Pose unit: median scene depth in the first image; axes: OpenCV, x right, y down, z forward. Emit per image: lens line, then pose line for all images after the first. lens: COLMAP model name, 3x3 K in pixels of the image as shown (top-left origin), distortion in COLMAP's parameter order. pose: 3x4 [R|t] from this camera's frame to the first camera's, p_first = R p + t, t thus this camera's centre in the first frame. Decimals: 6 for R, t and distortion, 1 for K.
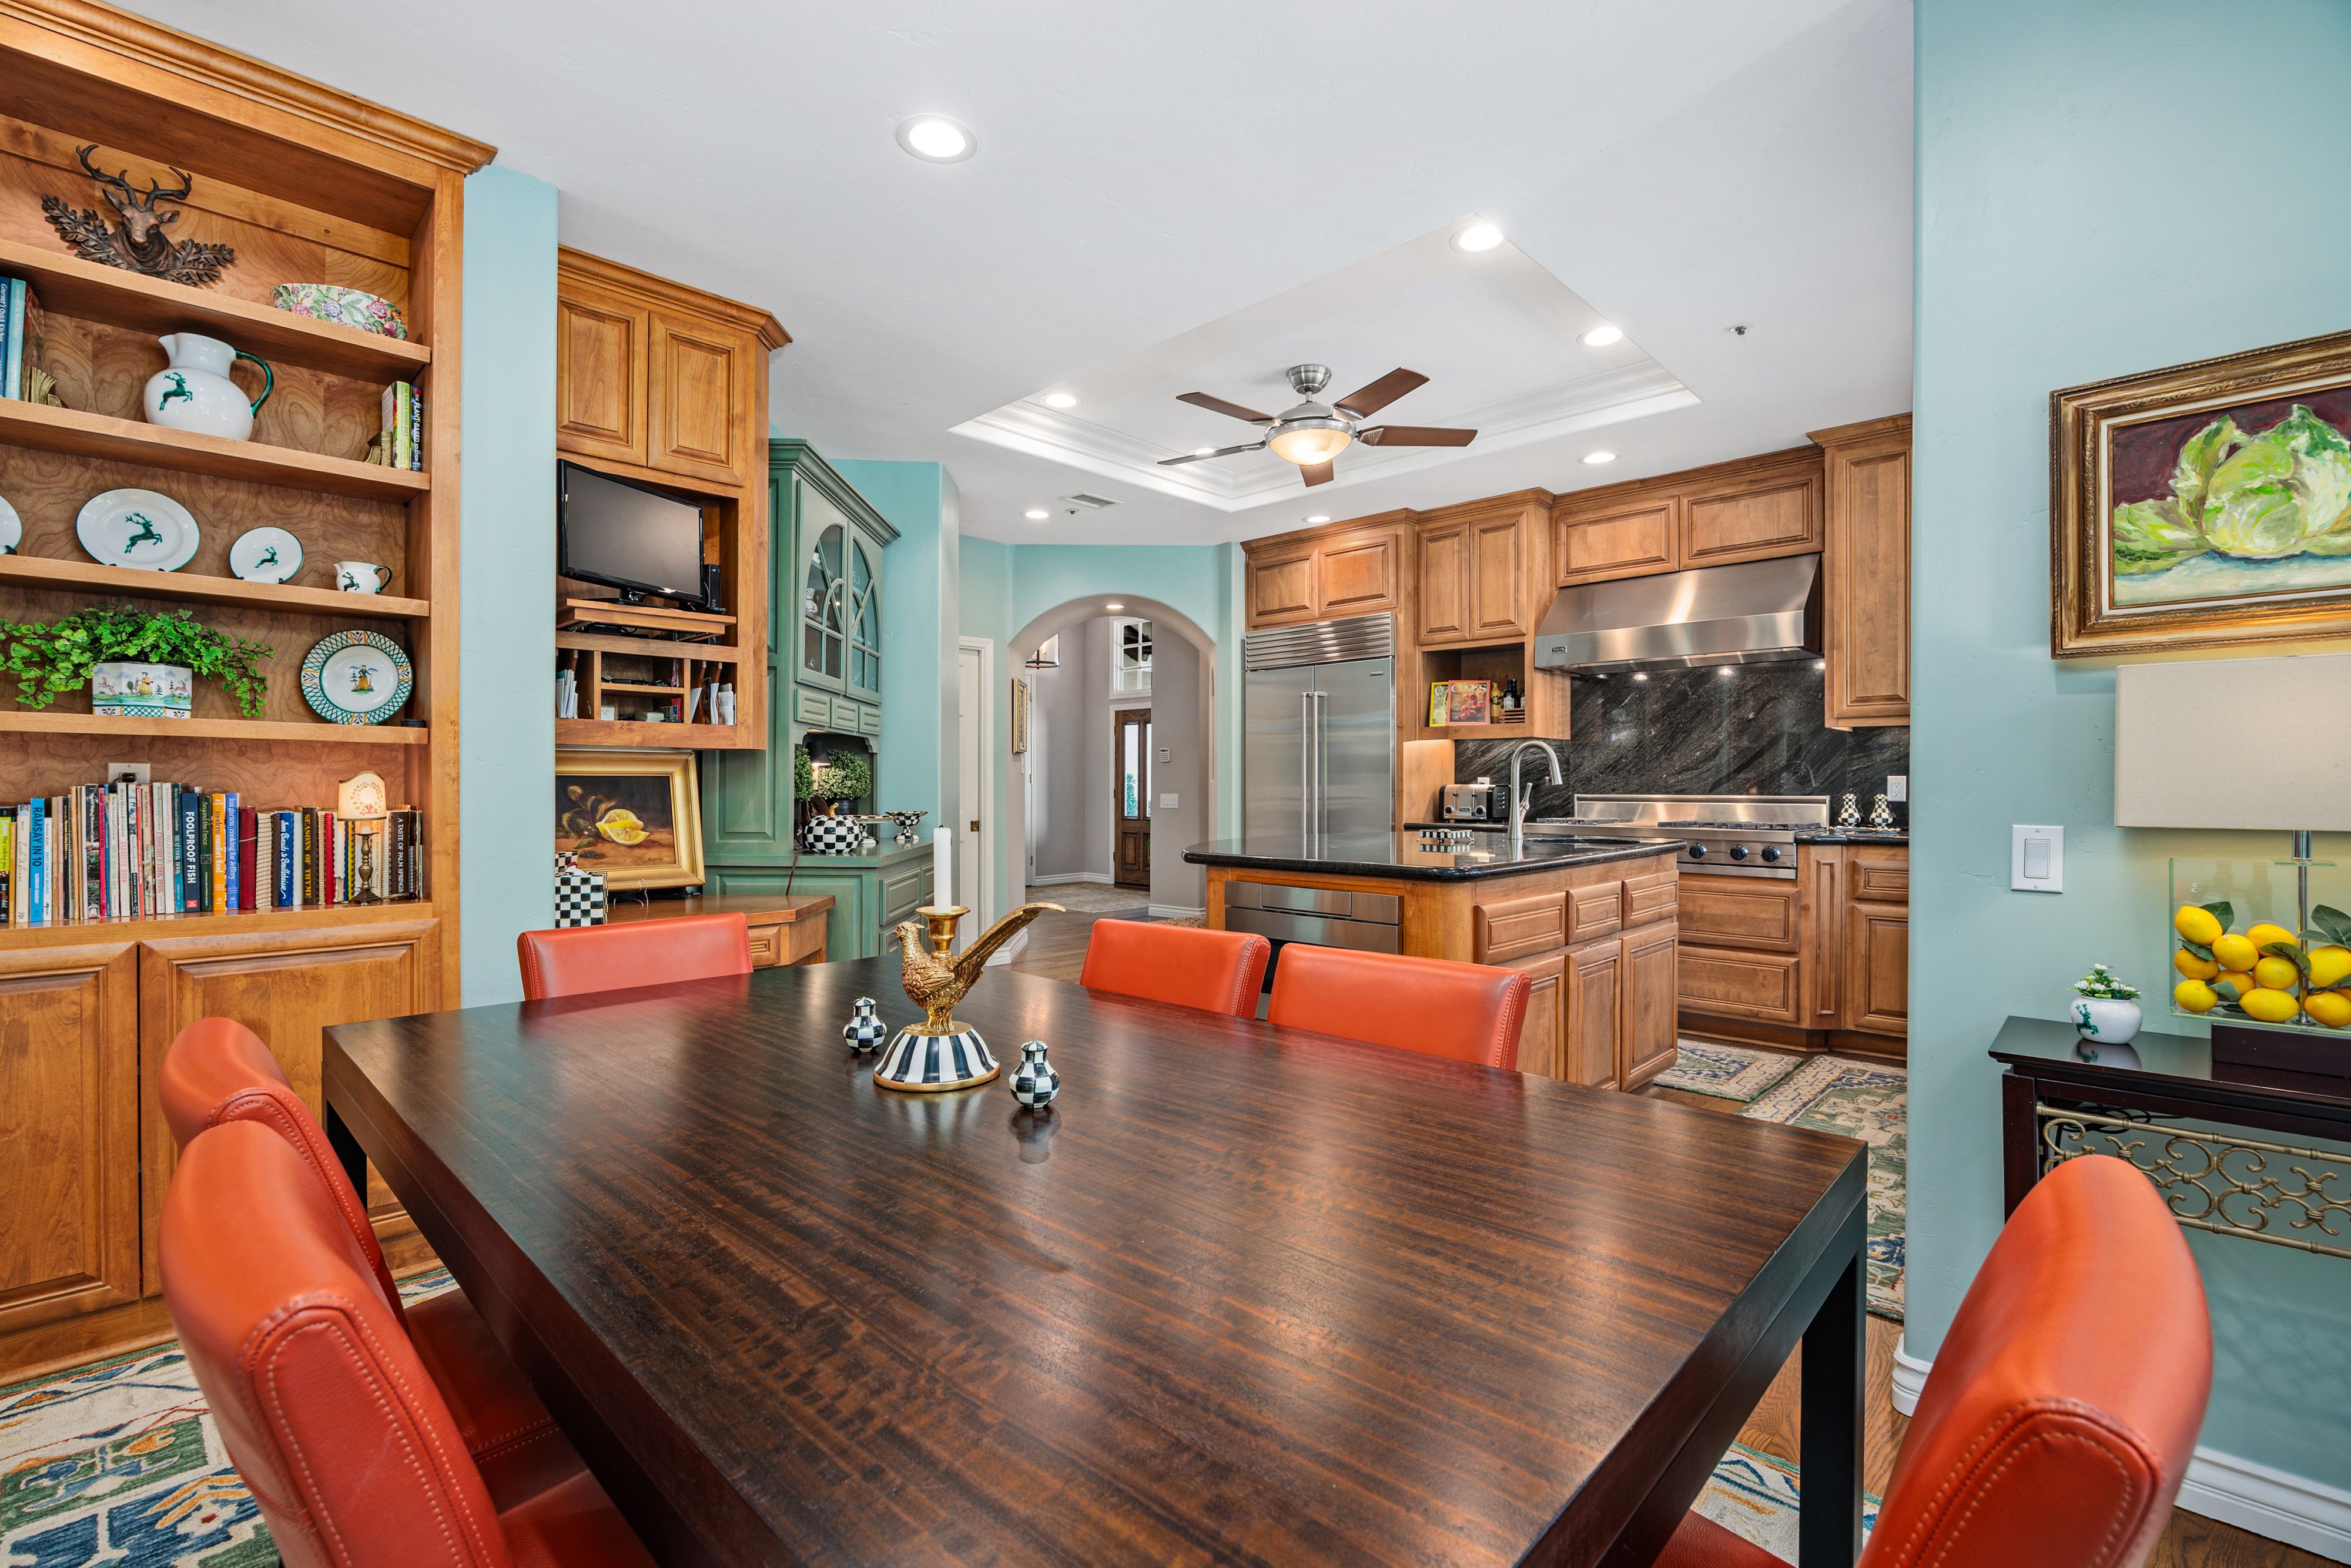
lens RADIAL K [[1046.4, 0, 1168.2], [0, 1046.4, 785.2], [0, 0, 1]] dist [-0.005535, -0.001291]
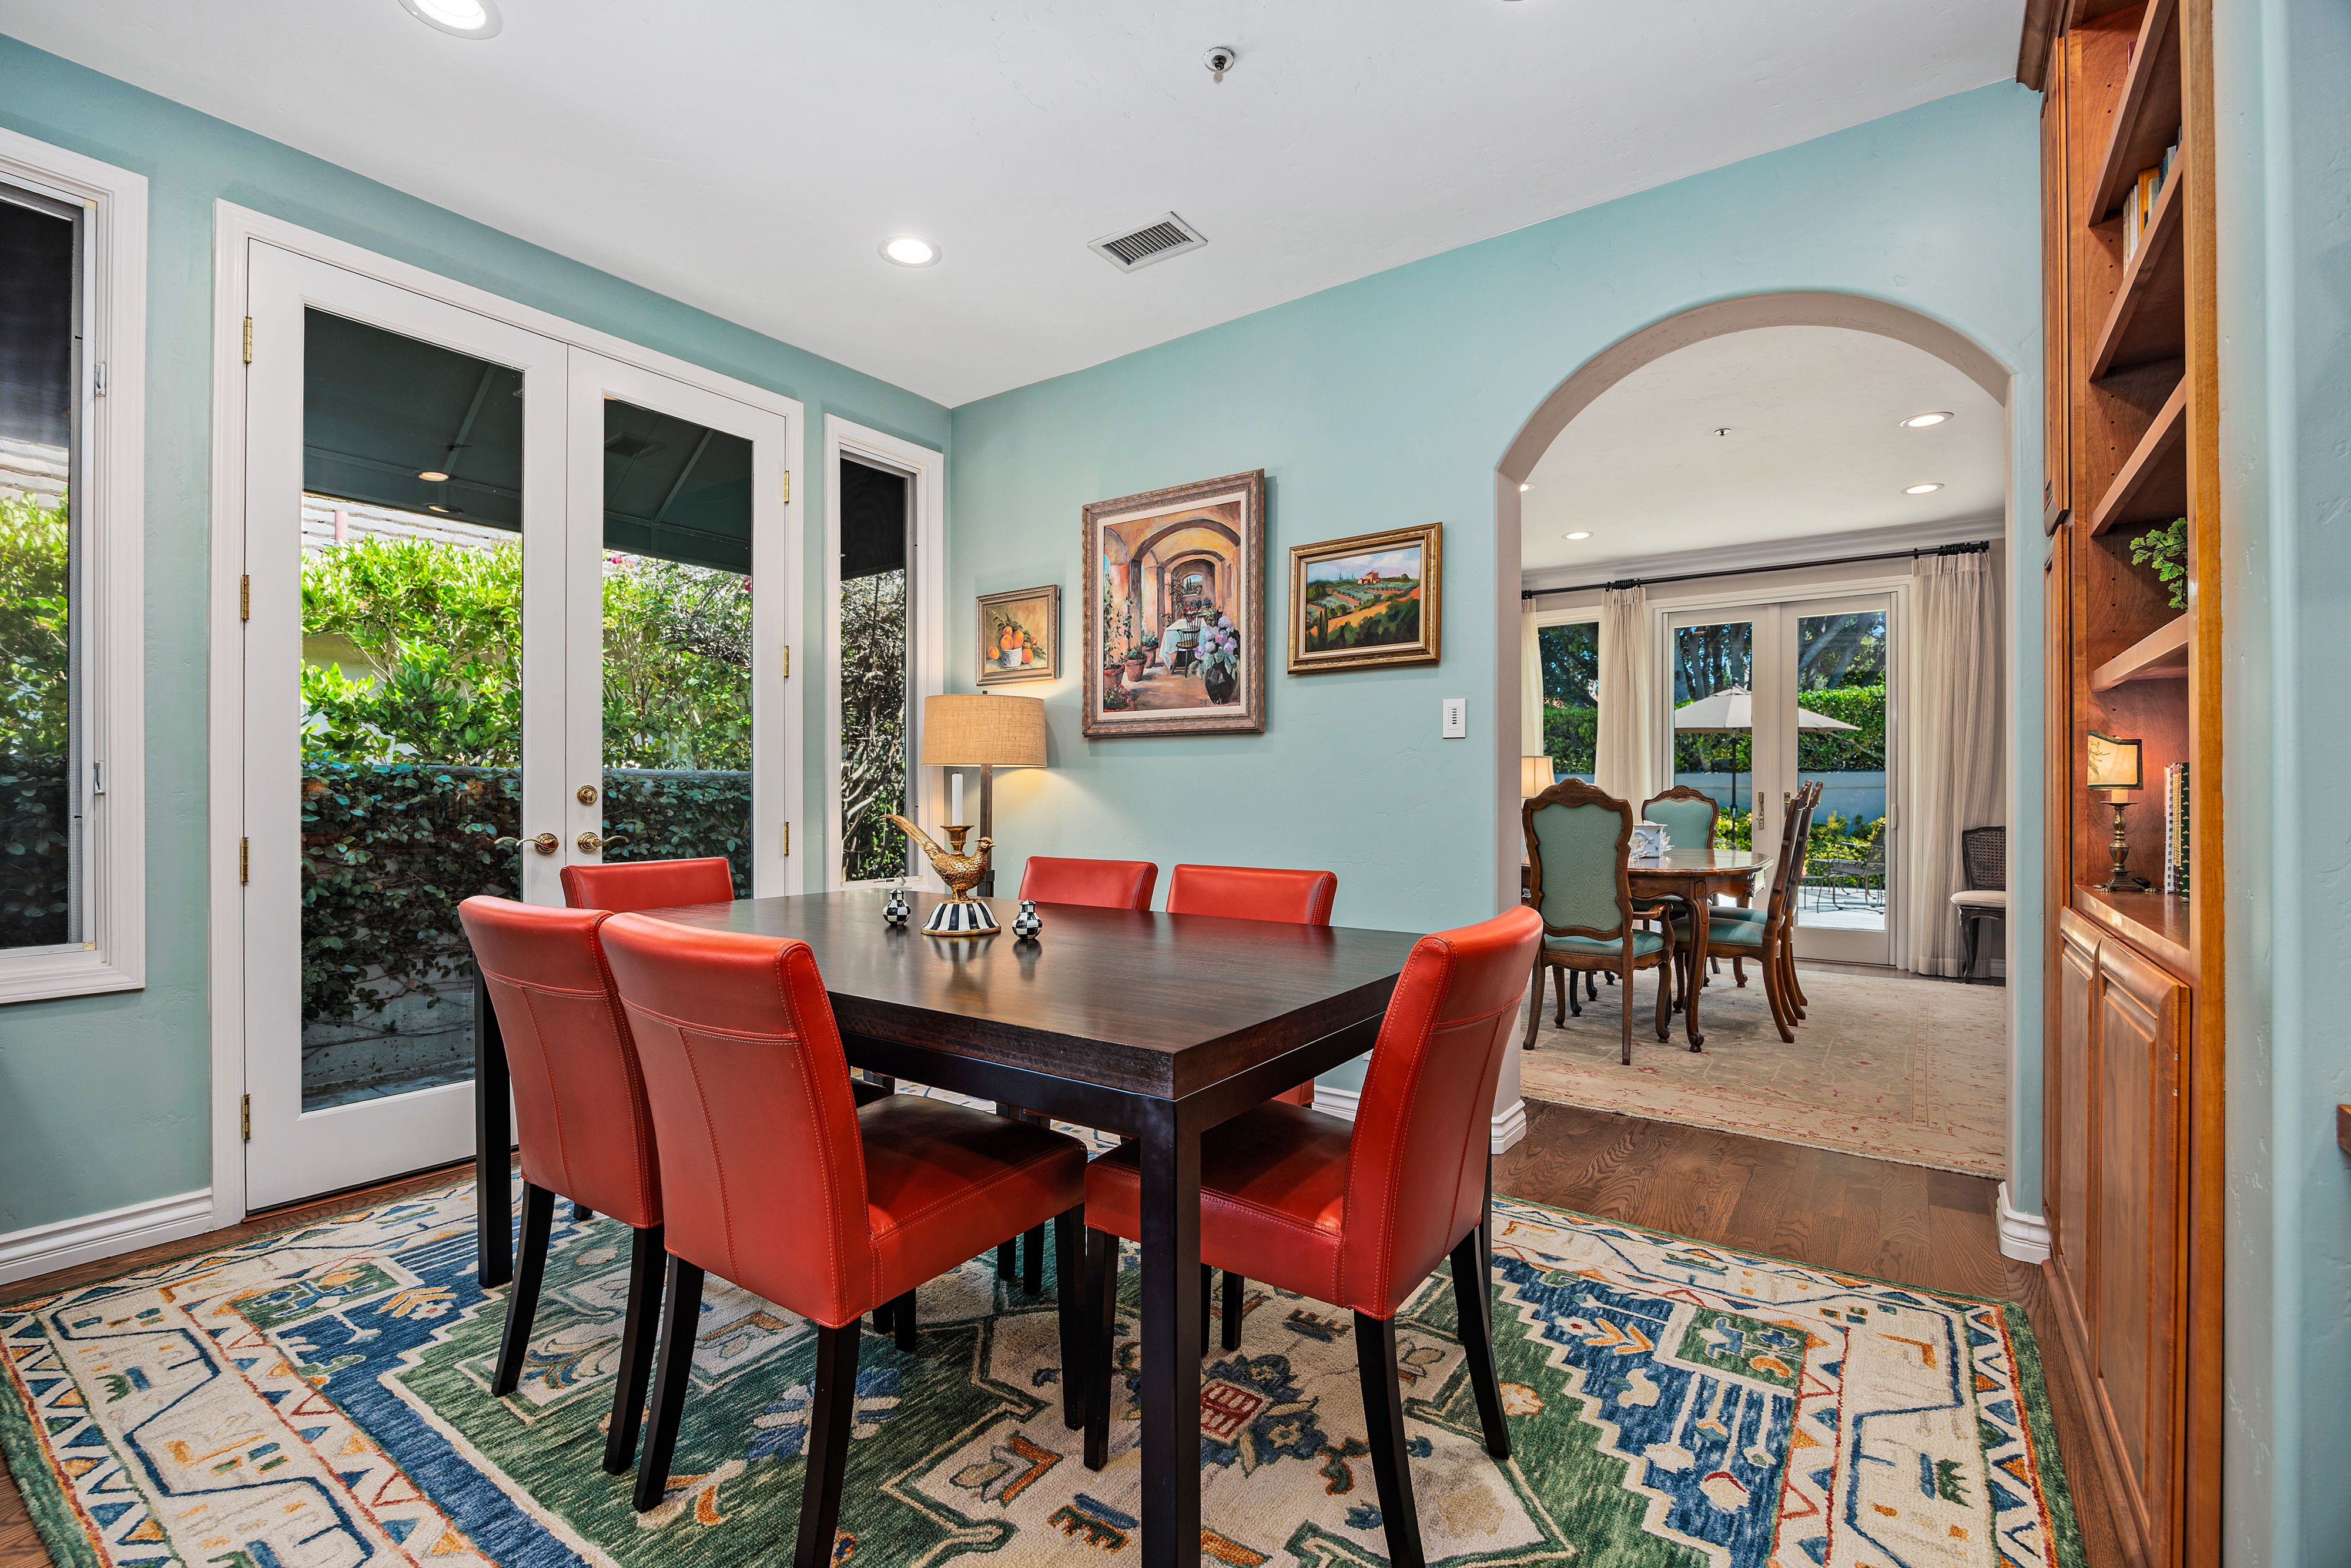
lens RADIAL K [[1046.4, 0, 1175.7], [0, 1046.4, 799.7], [0, 0, 1]] dist [-0.005535, -0.001291]
pose [[-0.989466, -0.002652, -0.144741, -0.087276], [-0.003591, 0.999974, 0.006229, 0.022671], [0.144721, 0.006683, -0.989450, 0.712575]]
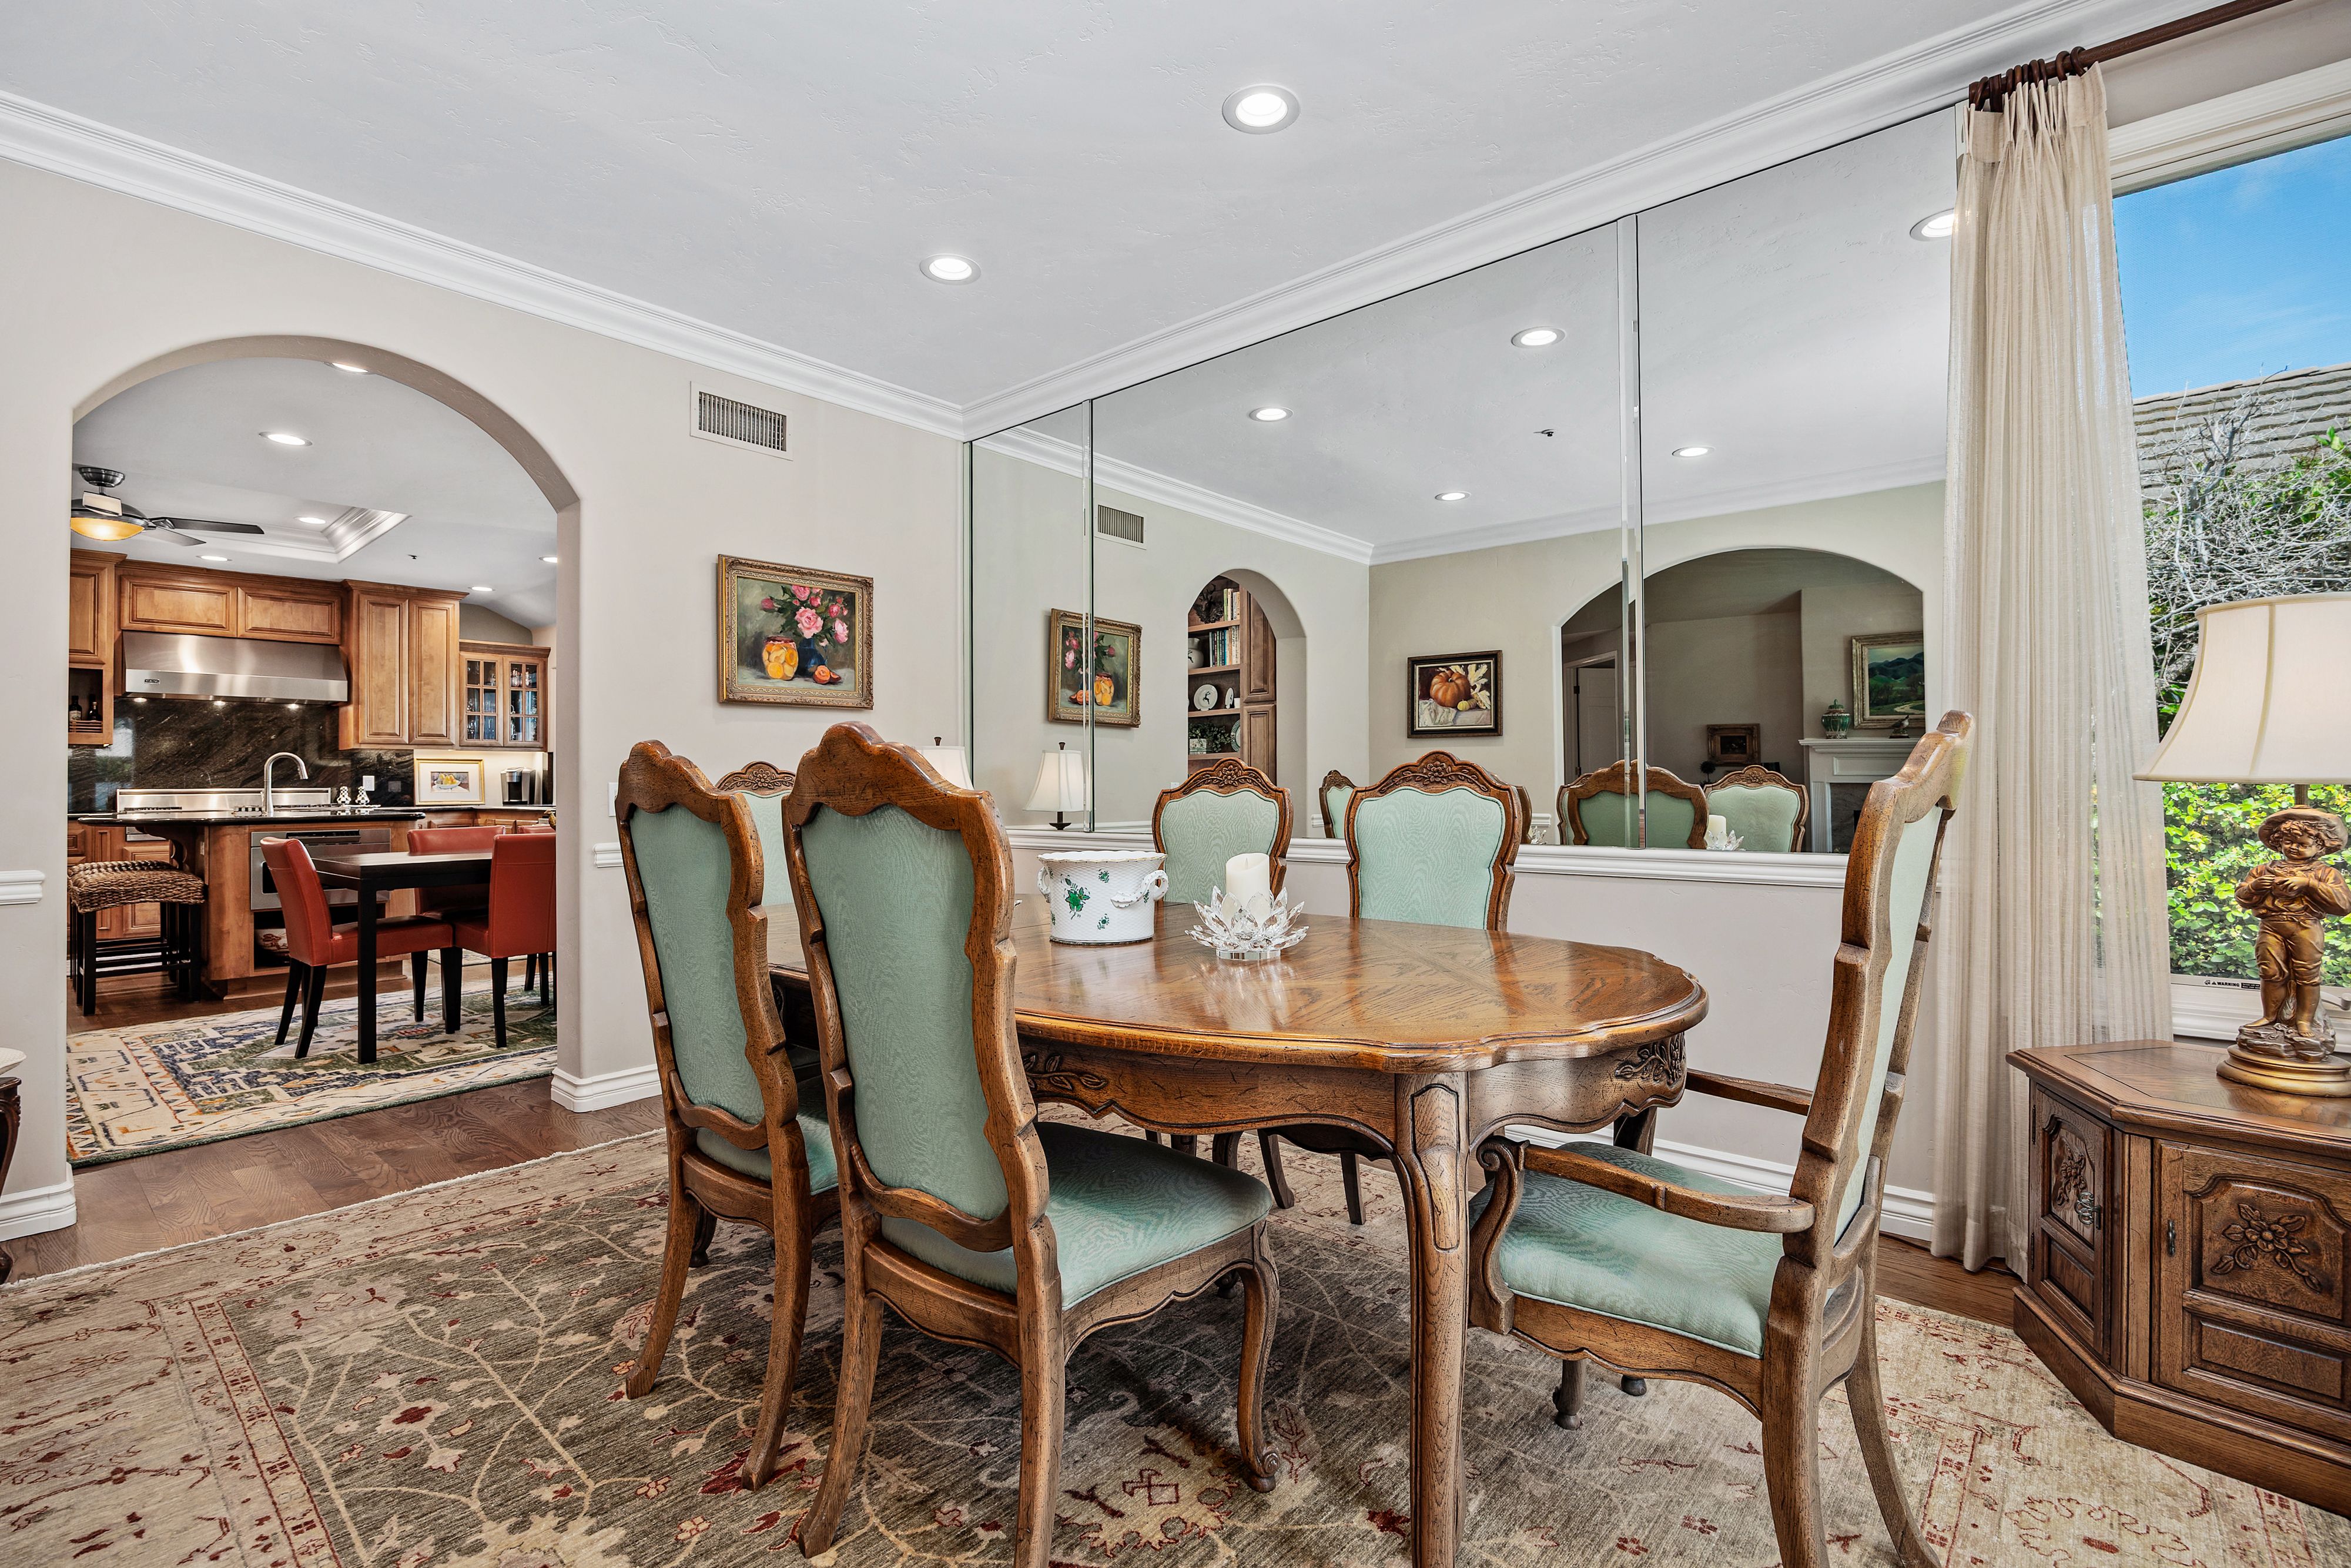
lens RADIAL K [[1046.4, 0, 1170.0], [0, 1046.4, 782.7], [0, 0, 1]] dist [-0.005535, -0.001291]
pose [[-0.071424, -0.002005, 0.997444, -1.185975], [0.008067, 0.999964, 0.002588, 0.009108], [-0.997413, 0.008231, -0.071405, -0.239530]]
